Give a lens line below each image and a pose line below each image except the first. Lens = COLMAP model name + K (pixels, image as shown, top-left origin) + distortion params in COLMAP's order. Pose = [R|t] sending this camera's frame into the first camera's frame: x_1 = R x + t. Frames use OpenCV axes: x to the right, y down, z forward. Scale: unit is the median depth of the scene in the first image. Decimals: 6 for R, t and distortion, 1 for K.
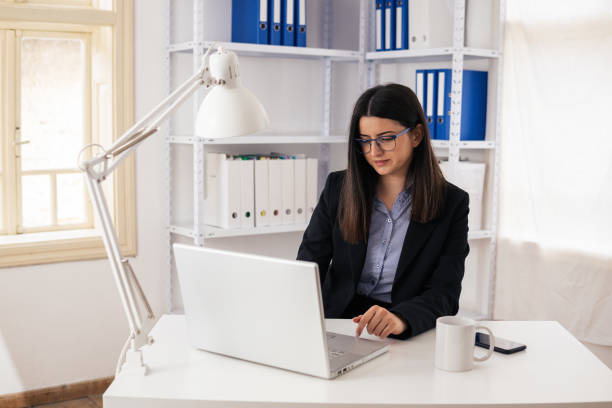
lens RADIAL K [[907.8, 0, 306.0], [0, 907.8, 204.0], [0, 0, 1]] dist [-0.249681, -0.067839]
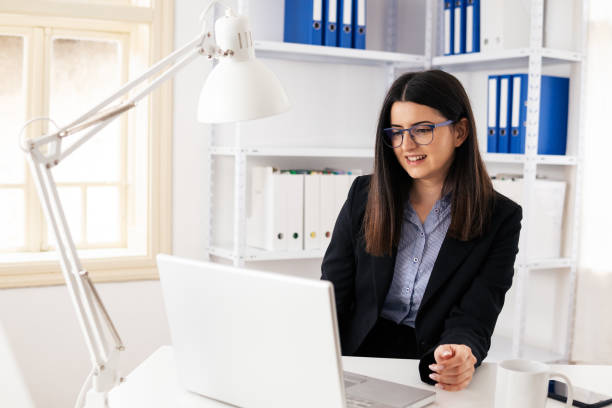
lens RADIAL K [[907.8, 0, 306.0], [0, 907.8, 204.0], [0, 0, 1]] dist [-0.249681, -0.067839]
pose [[0.995994, 0.018153, -0.087560, 0.023933], [-0.021380, 0.999121, -0.036059, 0.012815], [0.086829, 0.037787, 0.995506, 0.118694]]
